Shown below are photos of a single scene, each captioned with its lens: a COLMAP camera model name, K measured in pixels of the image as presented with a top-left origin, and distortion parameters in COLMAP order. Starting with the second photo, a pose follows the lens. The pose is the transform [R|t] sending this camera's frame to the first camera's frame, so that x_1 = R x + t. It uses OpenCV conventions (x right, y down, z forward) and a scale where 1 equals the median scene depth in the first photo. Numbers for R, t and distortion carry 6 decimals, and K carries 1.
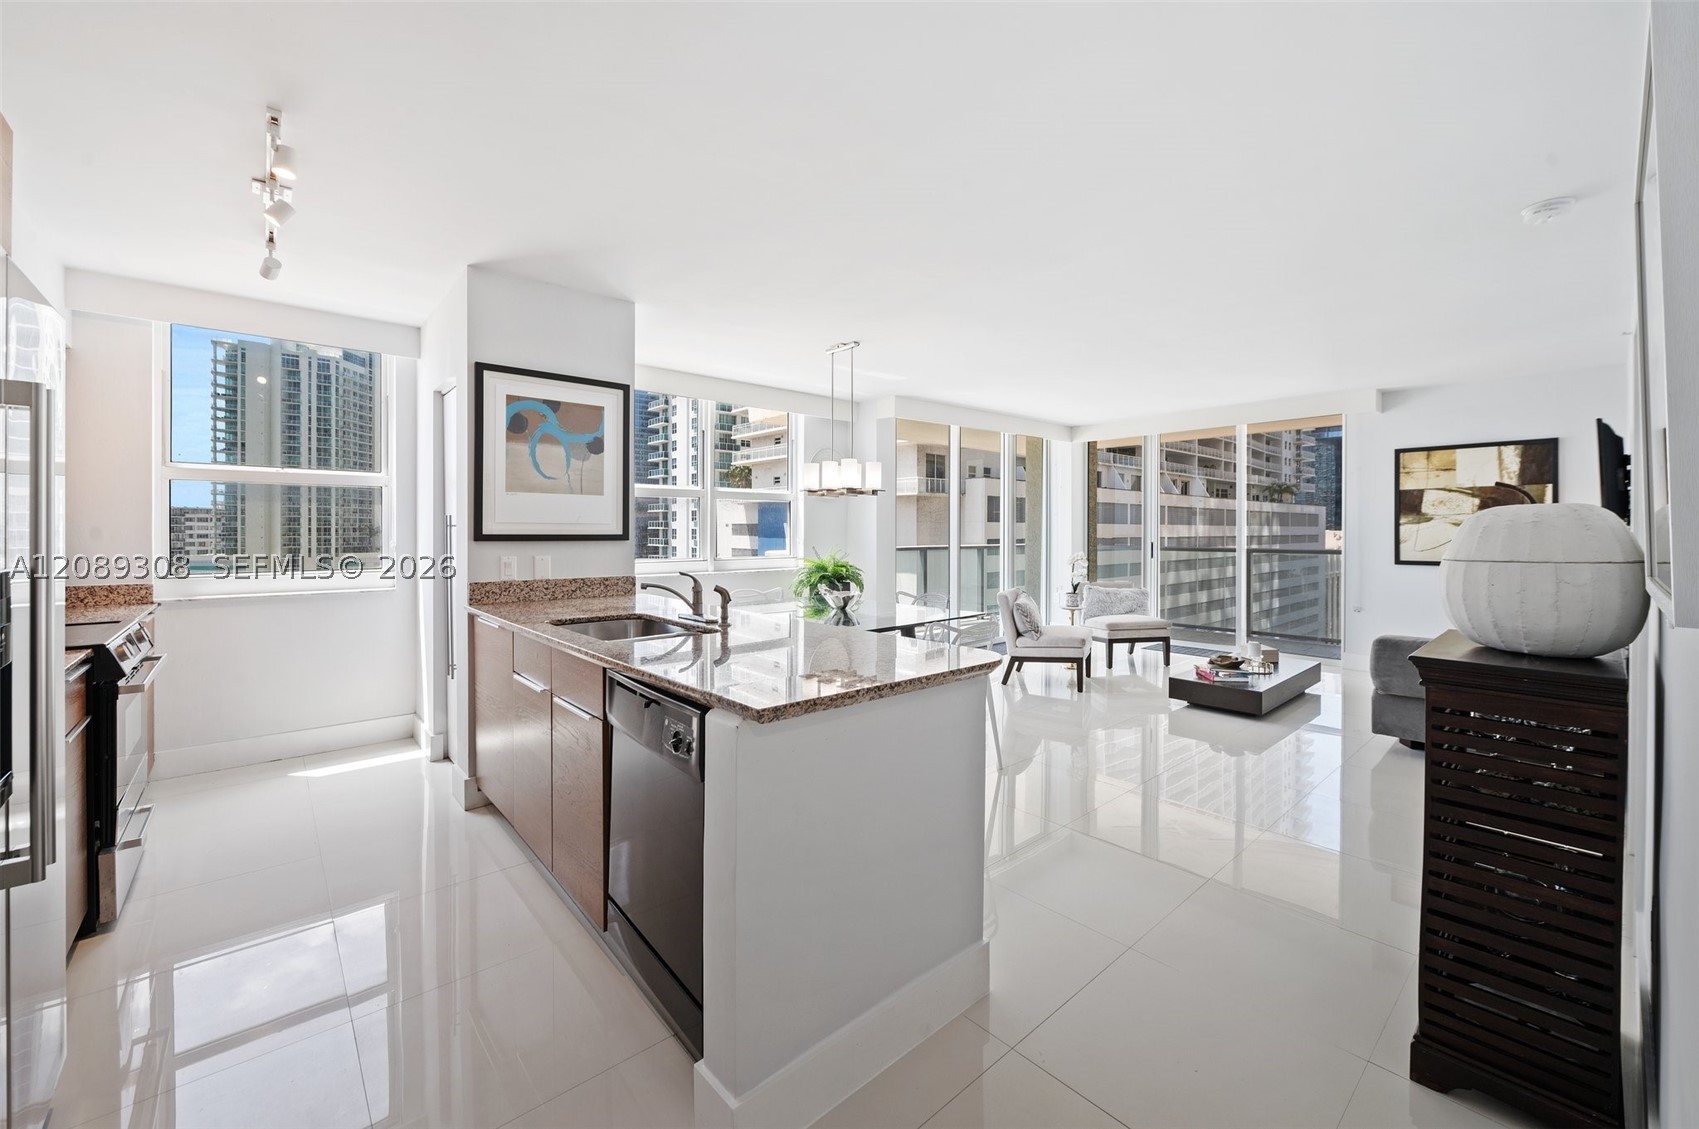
lens RADIAL K [[673.2, 0, 870.1], [0, 673.2, 531.1], [0, 0, 1]] dist [-0.003610, -0.000980]
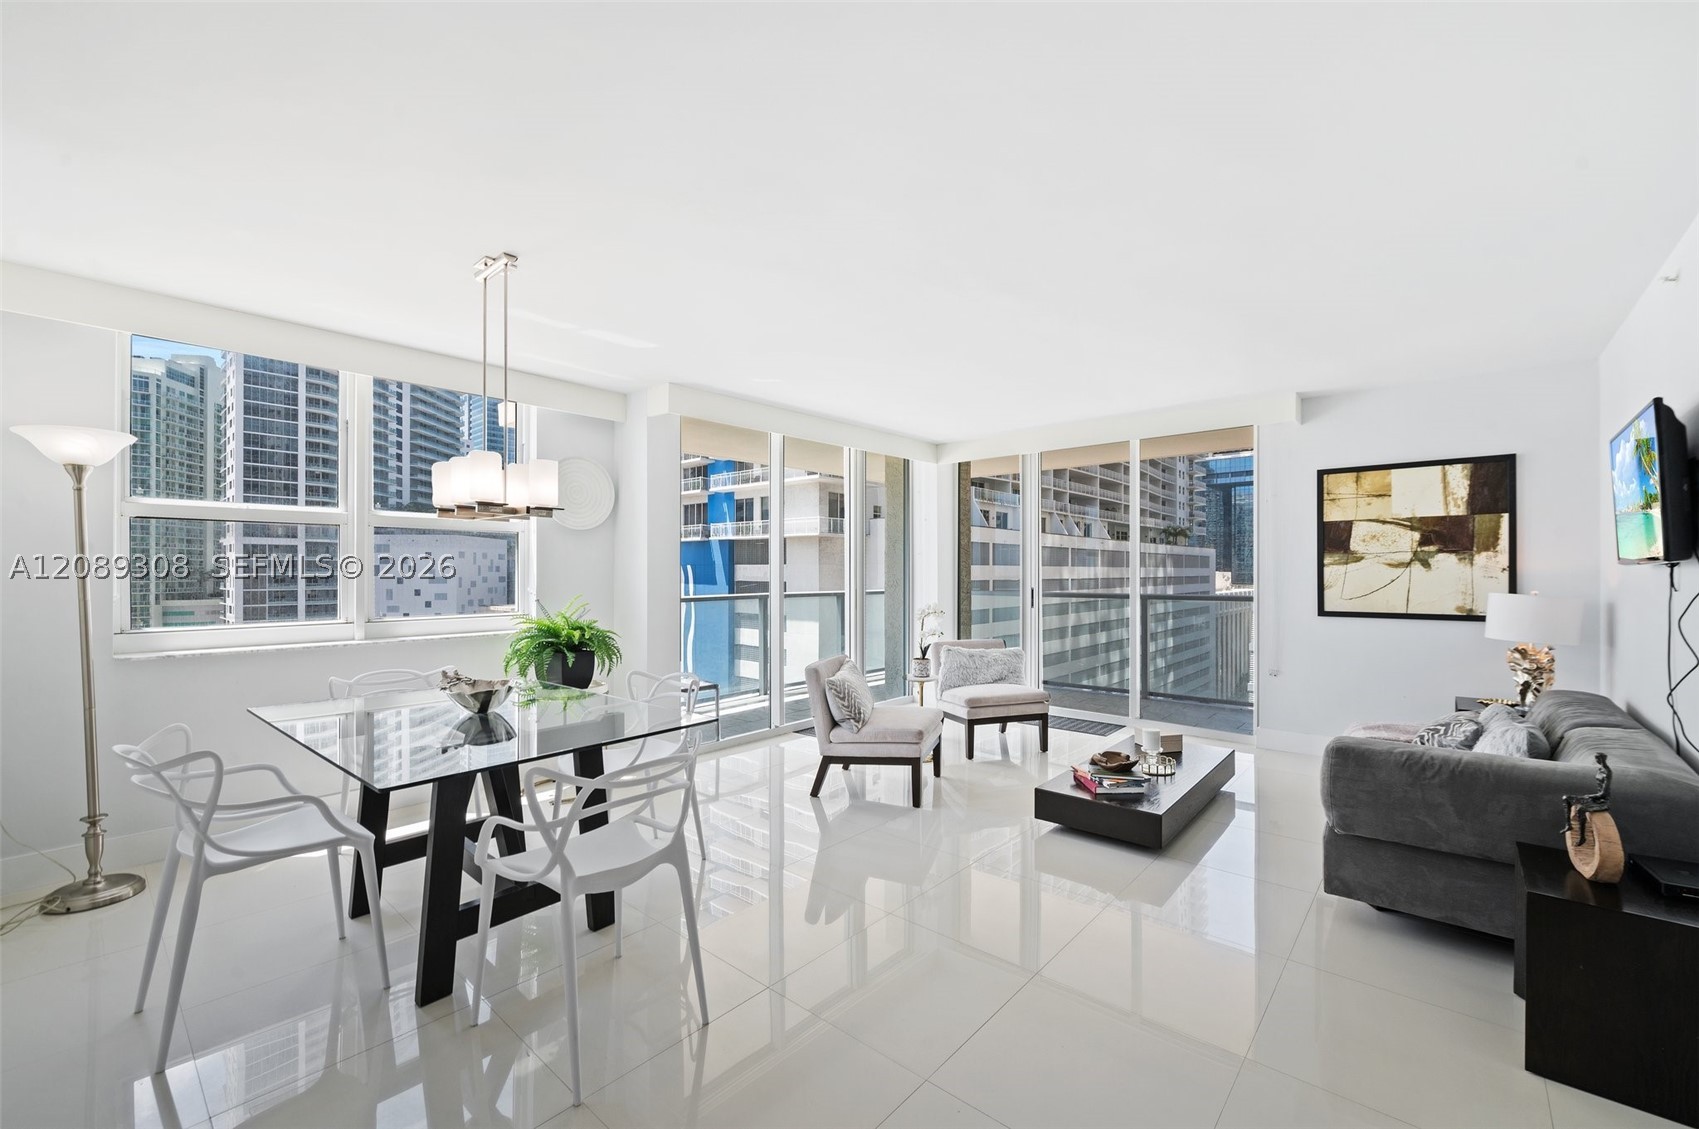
lens RADIAL K [[689.2, 0, 874.2], [0, 689.2, 571.0], [0, 0, 1]] dist [-0.004114, -0.000284]
pose [[0.990737, -0.002261, 0.135776, 0.100808], [0.002748, 0.999990, -0.003400, -0.001264], [-0.135767, 0.003742, 0.990734, 0.175208]]
